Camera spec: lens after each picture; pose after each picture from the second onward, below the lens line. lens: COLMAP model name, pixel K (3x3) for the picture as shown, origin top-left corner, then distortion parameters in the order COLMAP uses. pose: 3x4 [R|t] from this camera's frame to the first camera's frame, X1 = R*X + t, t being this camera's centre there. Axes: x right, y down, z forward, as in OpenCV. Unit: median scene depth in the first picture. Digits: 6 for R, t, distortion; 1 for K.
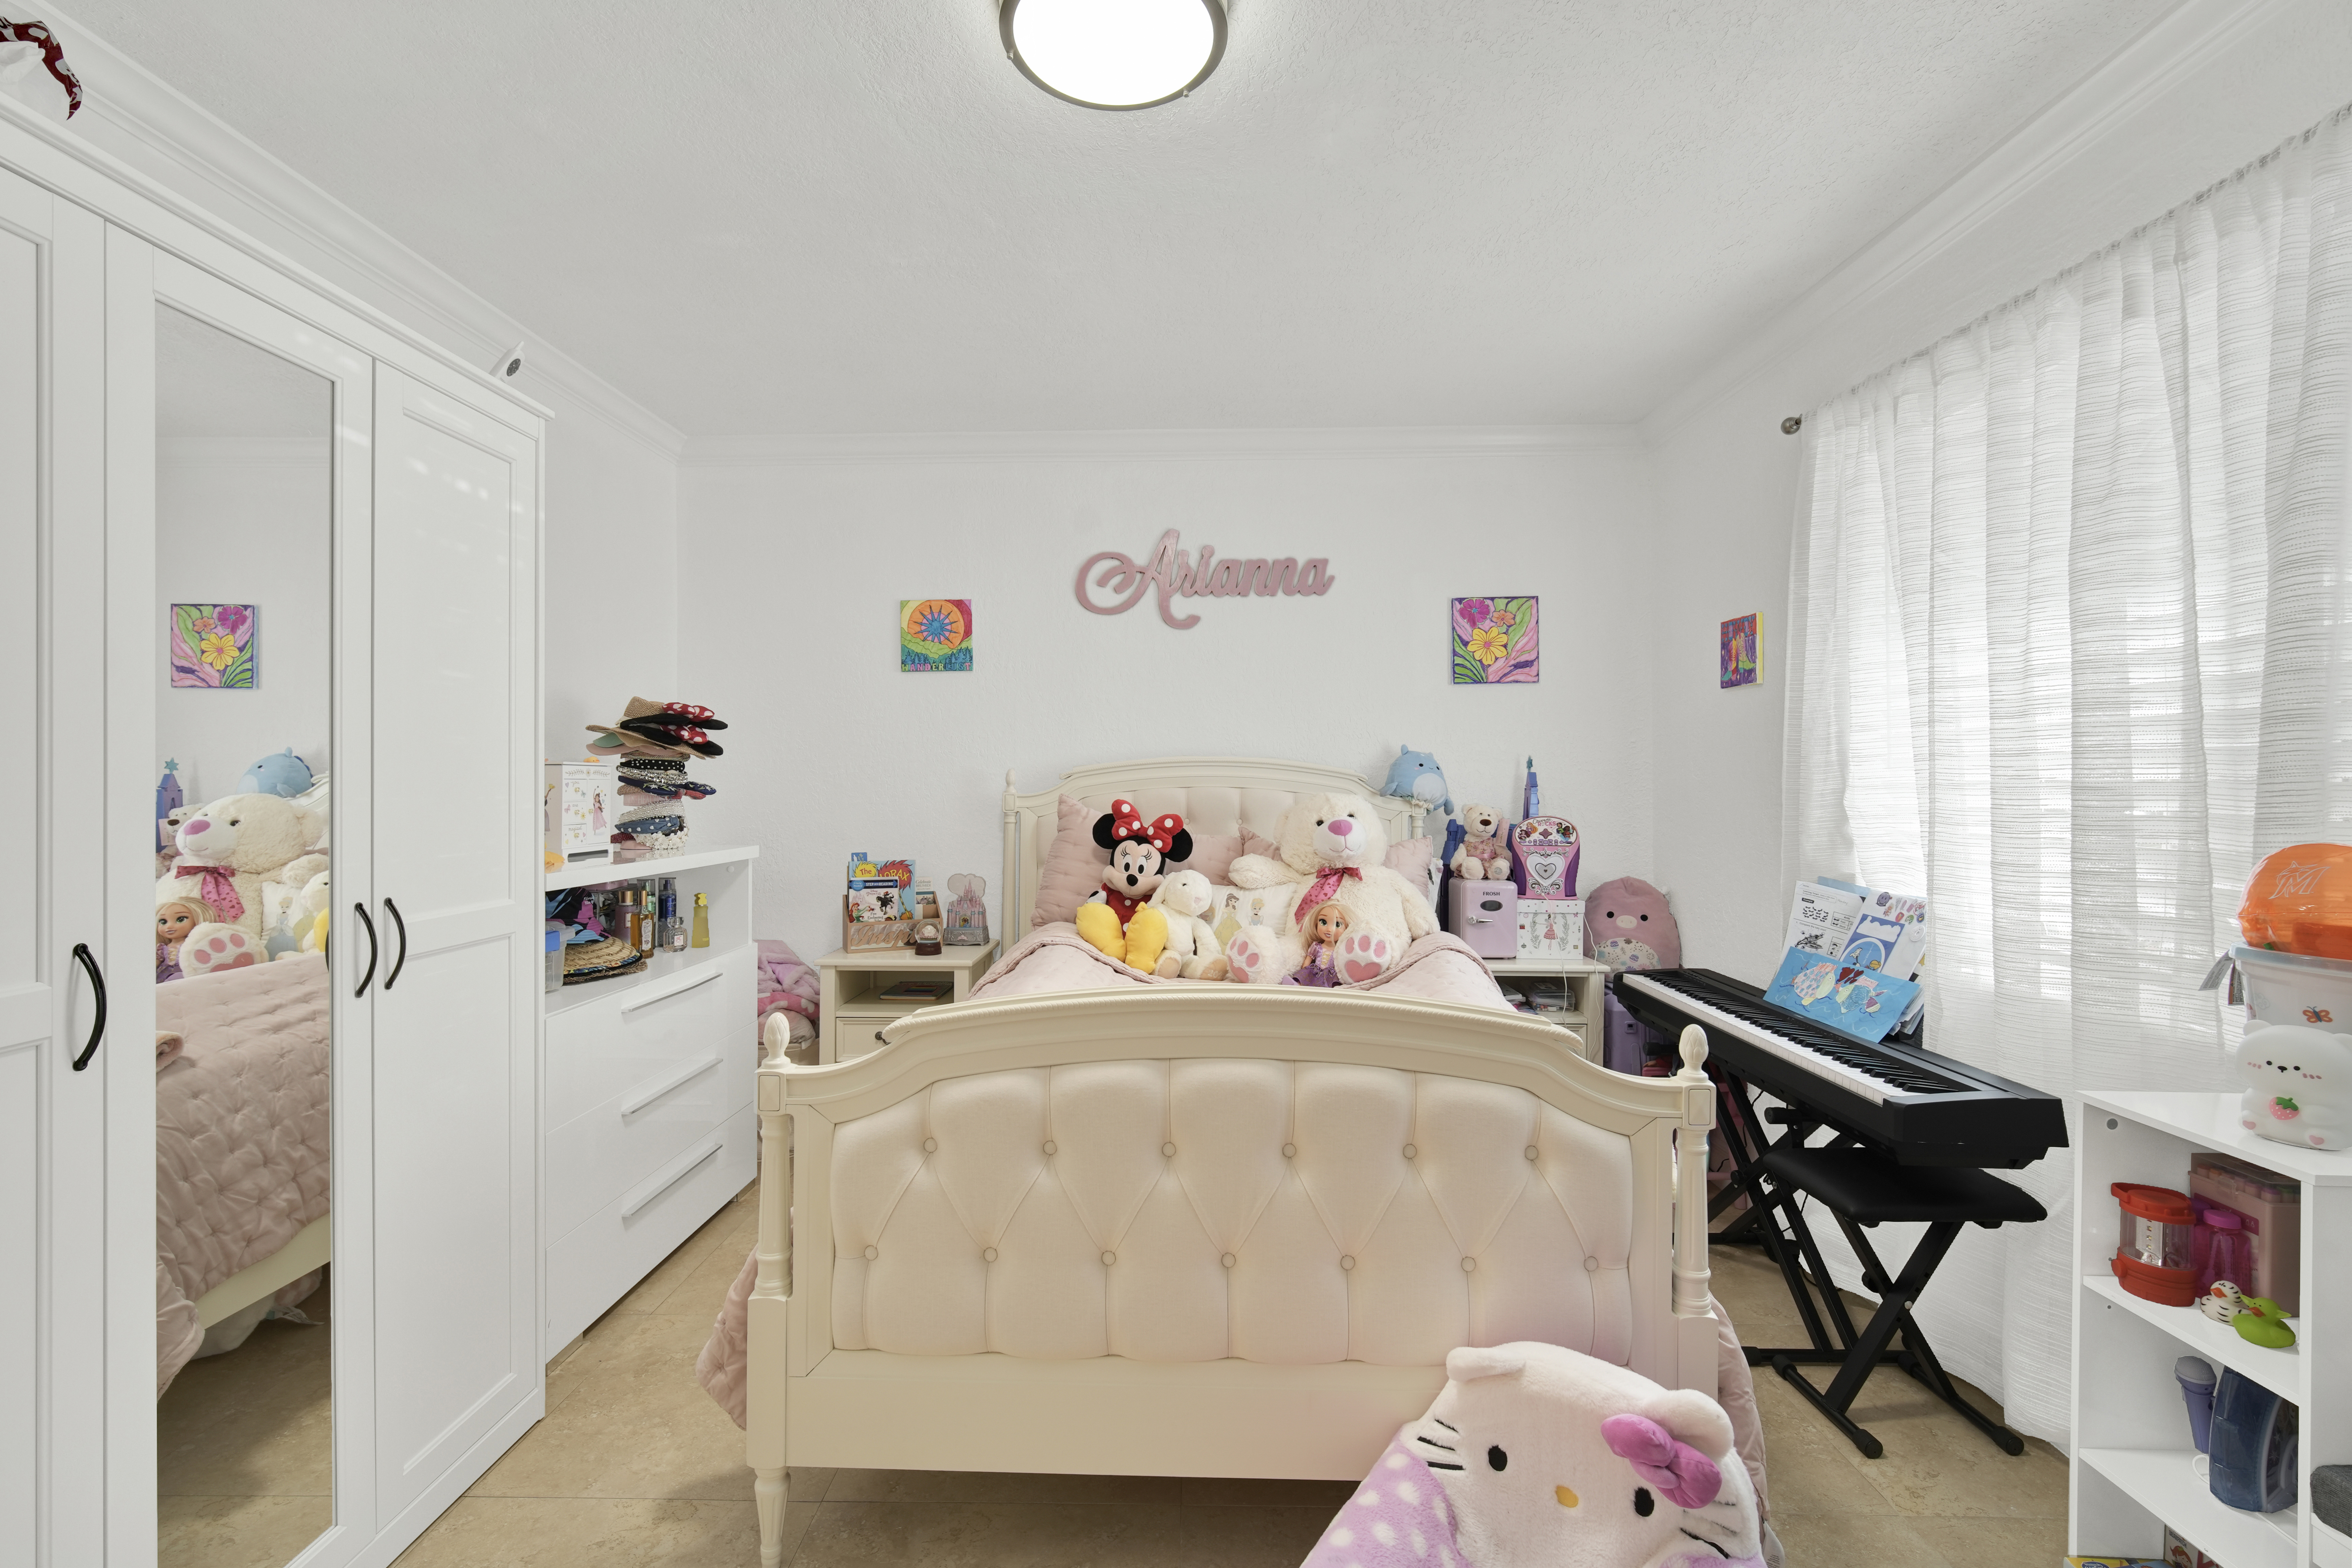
lens RADIAL K [[1039.3, 0, 1180.6], [0, 1039.3, 754.5], [0, 0, 1]] dist [-0.013654, 0.003683]
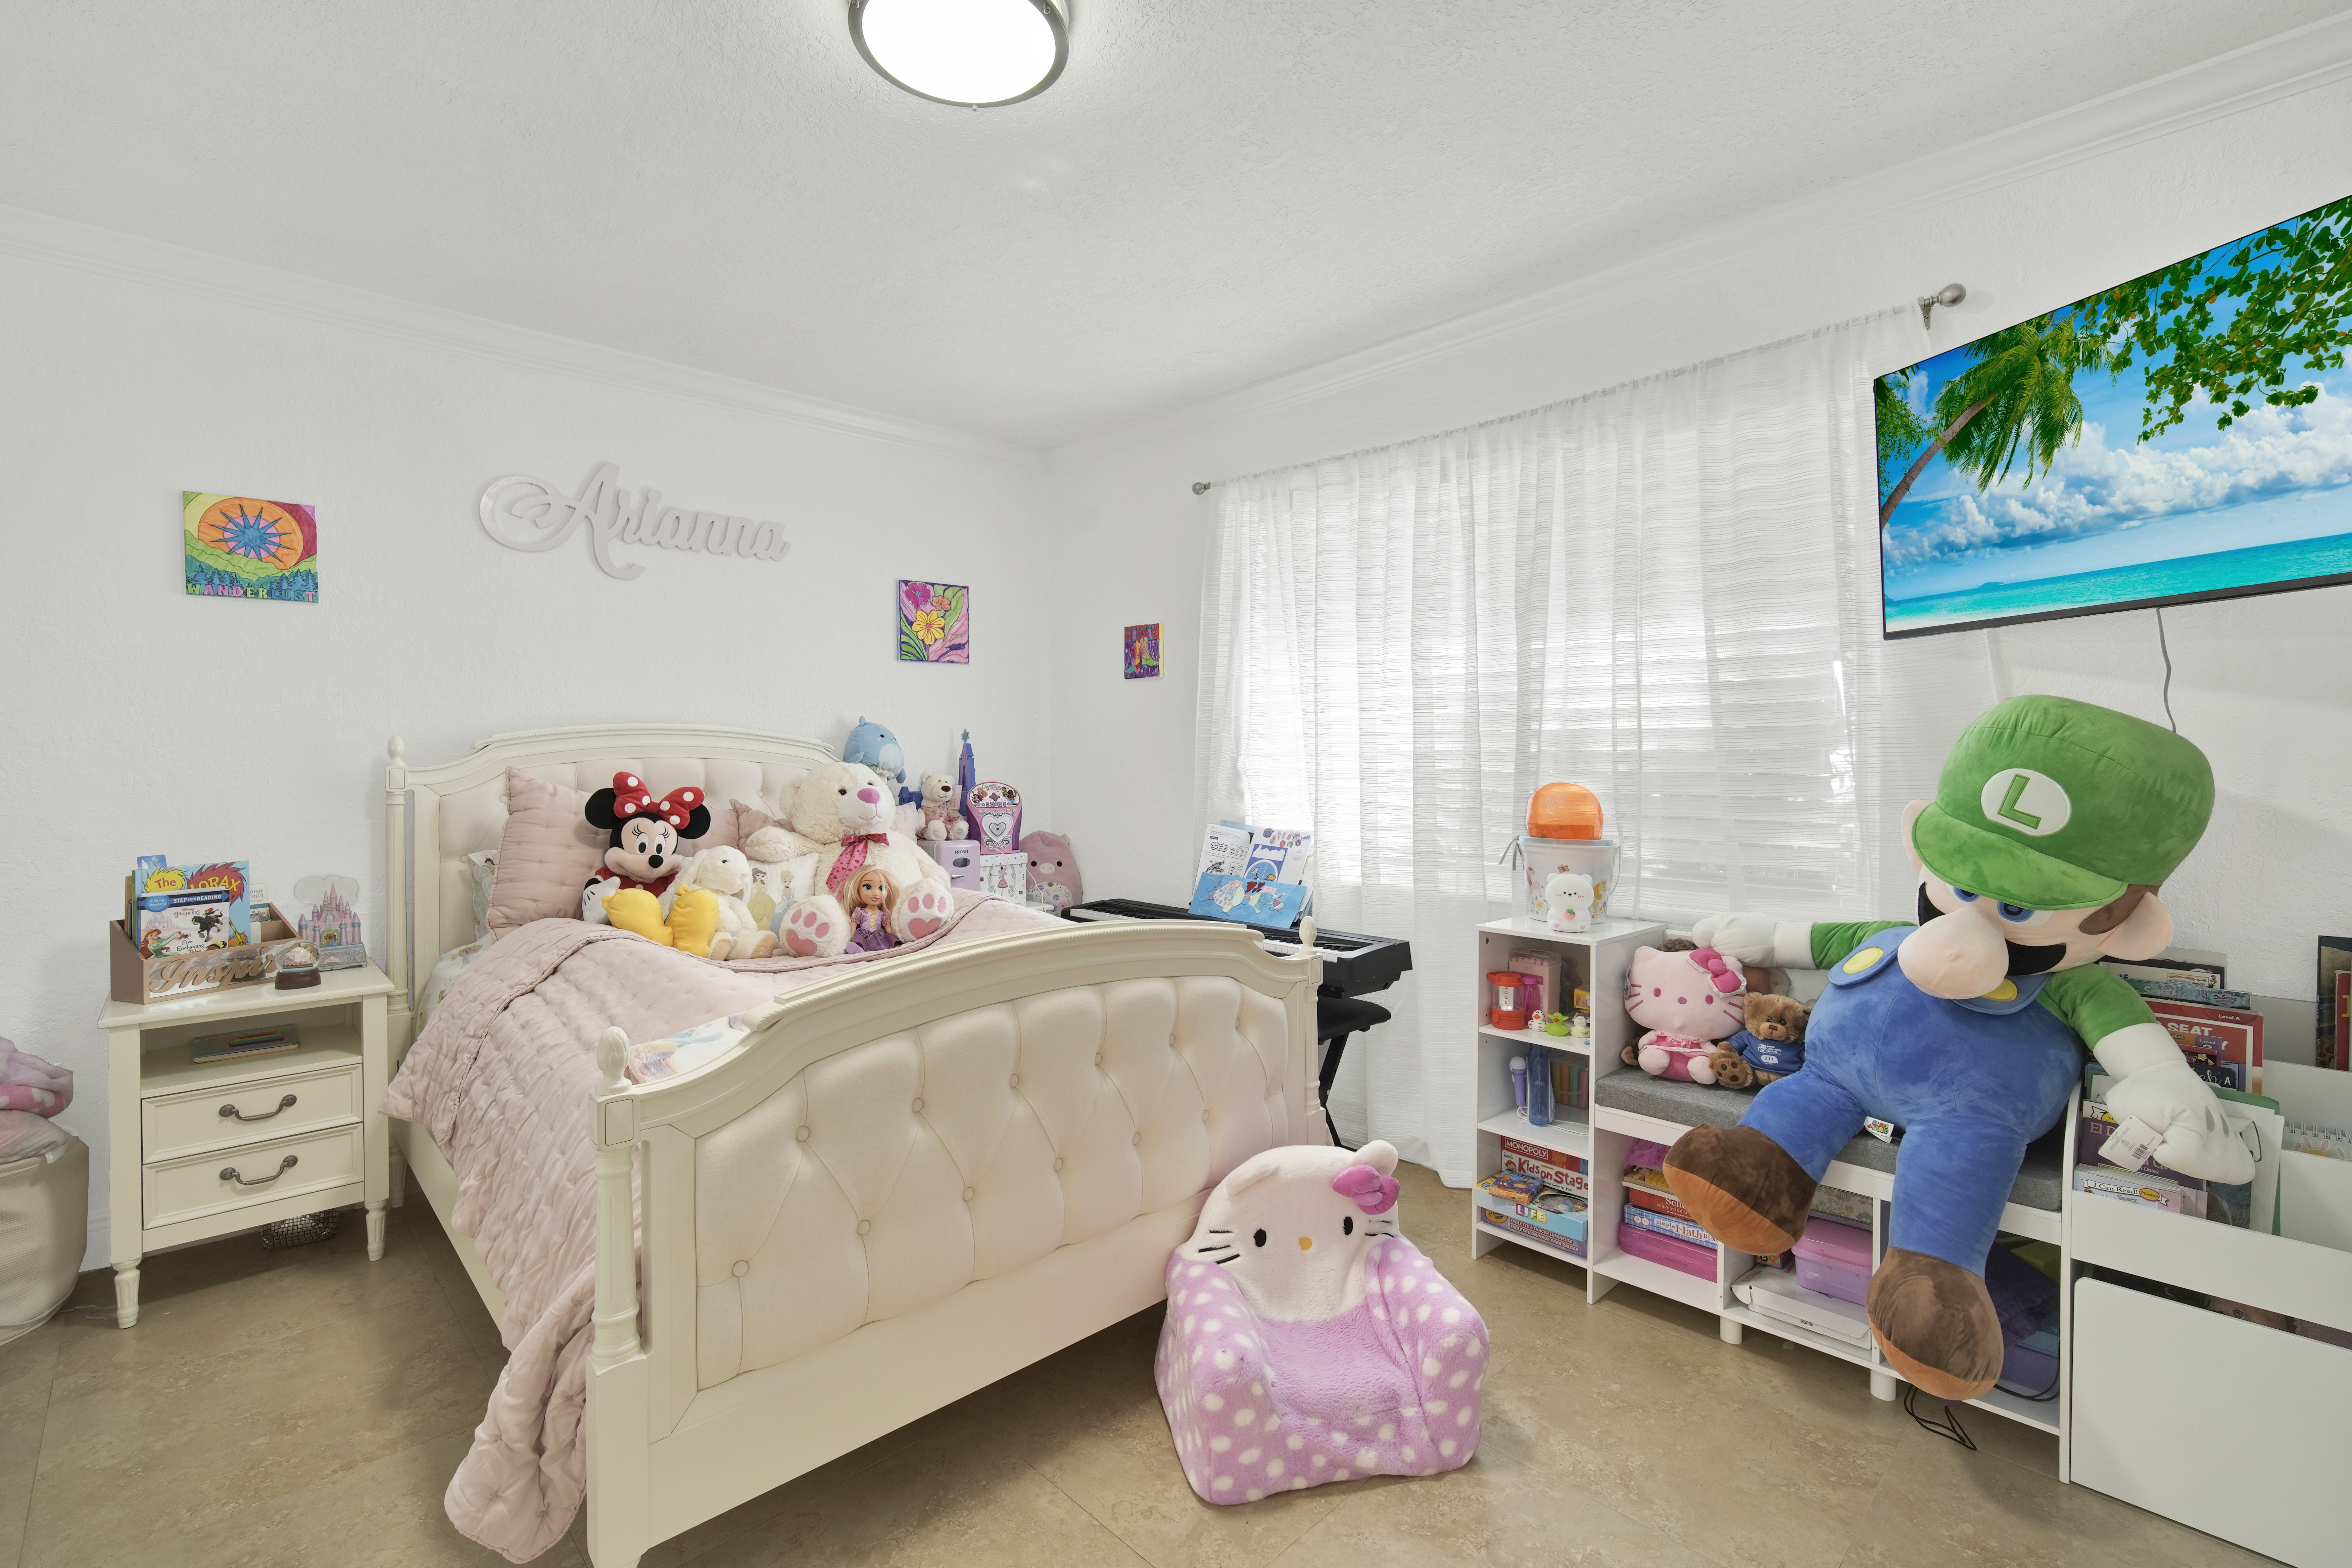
lens RADIAL K [[1041.3, 0, 1183.8], [0, 1041.3, 736.8], [0, 0, 1]] dist [-0.013513, 0.003546]
pose [[0.702599, 0.009797, 0.711518, -0.355609], [-0.017688, 0.999837, 0.003699, 0.001930], [-0.711366, -0.015184, 0.702658, 0.047180]]
